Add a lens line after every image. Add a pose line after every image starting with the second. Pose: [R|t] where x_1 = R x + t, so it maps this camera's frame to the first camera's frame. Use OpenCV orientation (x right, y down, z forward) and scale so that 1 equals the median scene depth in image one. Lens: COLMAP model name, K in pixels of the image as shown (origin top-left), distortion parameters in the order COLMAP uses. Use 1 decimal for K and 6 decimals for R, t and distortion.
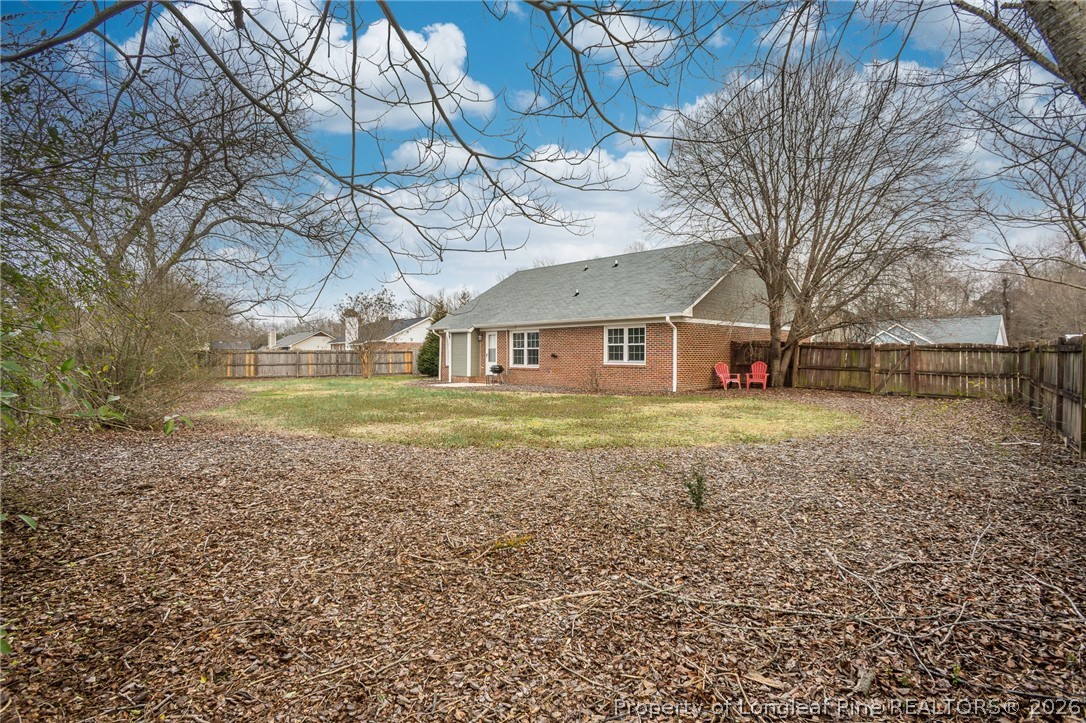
lens RADIAL K [[572.7, 0, 536.1], [0, 572.7, 356.9], [0, 0, 1]] dist [-0.014549, -0.000414]
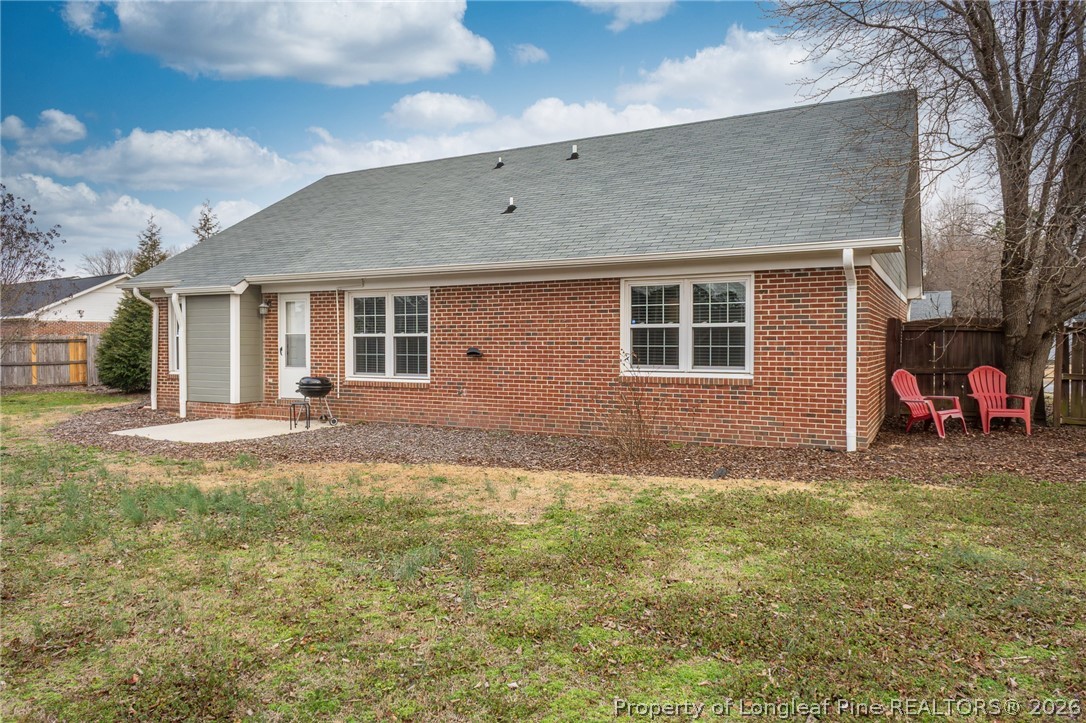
lens RADIAL K [[740.6, 0, 538.5], [0, 740.6, 352.3], [0, 0, 1]] dist [0.022472, -0.003375]
pose [[0.950098, -0.005878, 0.311897, -0.079301], [0.002450, 0.999932, 0.011381, -0.007695], [-0.311943, -0.010049, 0.950048, 0.443607]]
